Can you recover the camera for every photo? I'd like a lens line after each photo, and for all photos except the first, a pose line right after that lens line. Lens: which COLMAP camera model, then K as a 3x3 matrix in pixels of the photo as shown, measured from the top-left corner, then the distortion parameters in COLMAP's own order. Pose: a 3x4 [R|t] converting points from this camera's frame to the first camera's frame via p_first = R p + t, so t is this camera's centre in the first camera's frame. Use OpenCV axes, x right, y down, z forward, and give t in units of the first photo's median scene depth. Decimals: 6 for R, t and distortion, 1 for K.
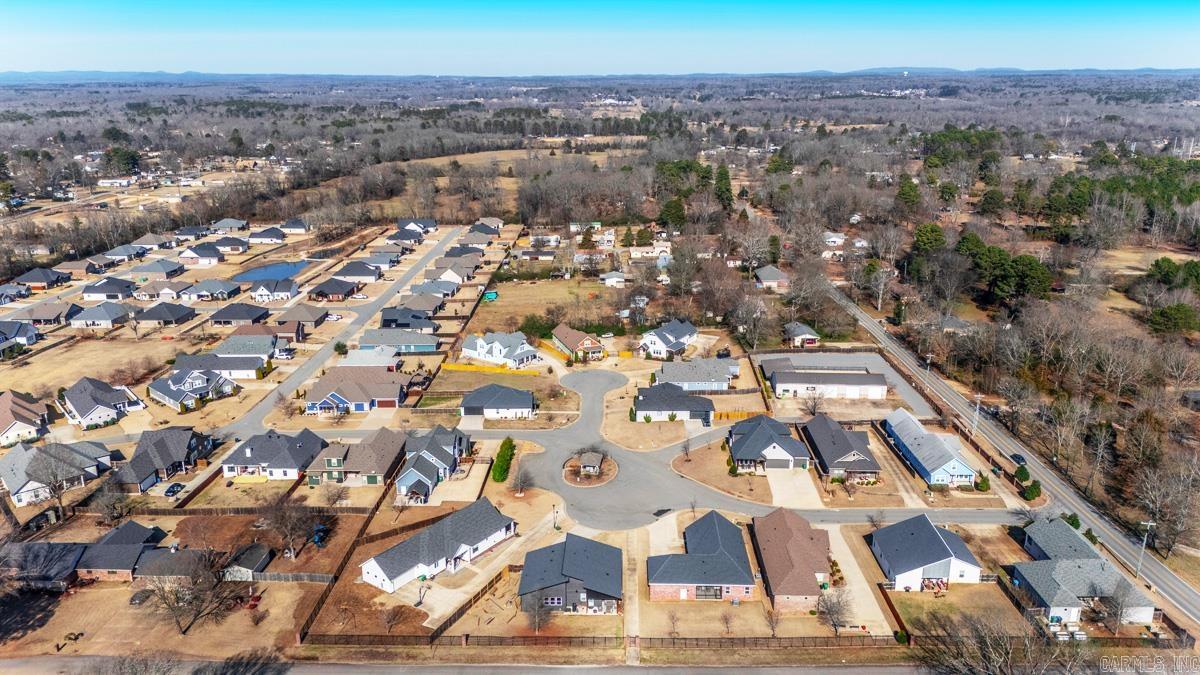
lens RADIAL K [[871.2, 0, 600.0], [0, 871.2, 337.5], [0, 0, 1]] dist [0.081059, -0.092318]
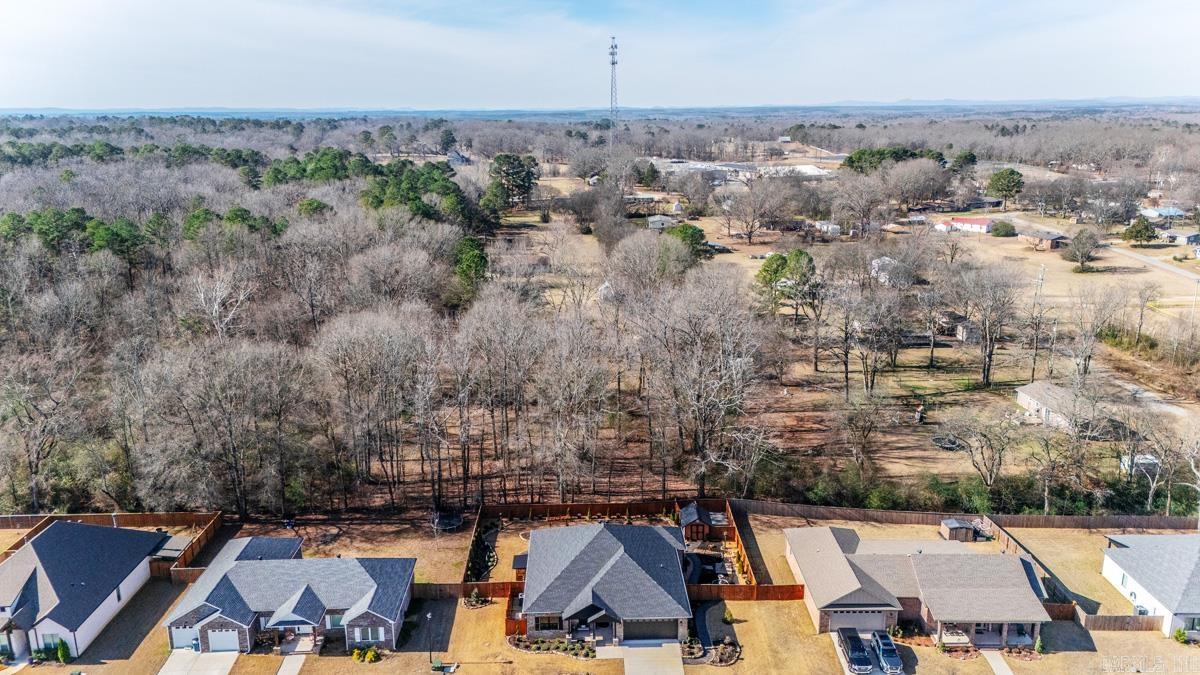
lens RADIAL K [[871.2, 0, 600.0], [0, 871.2, 337.5], [0, 0, 1]] dist [0.081059, -0.092318]
pose [[0.053401, 0.255180, -0.965418, -0.243380], [-0.277828, 0.932421, 0.231091, -0.102345], [0.959145, 0.255880, 0.120688, 0.550613]]
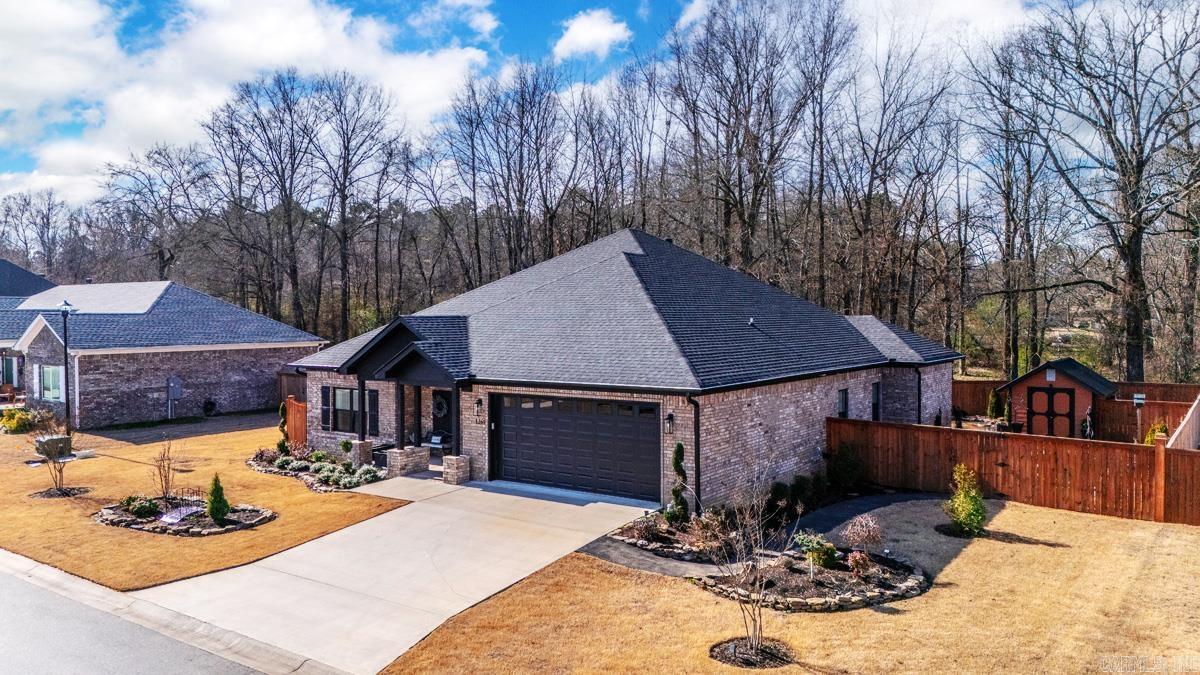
lens RADIAL K [[871.2, 0, 600.0], [0, 871.2, 337.5], [0, 0, 1]] dist [0.081059, -0.092318]
pose [[-0.563515, 0.019594, -0.825873, -0.327391], [-0.225278, 0.958184, 0.176446, -0.046235], [0.794796, 0.285481, -0.535537, 0.600226]]
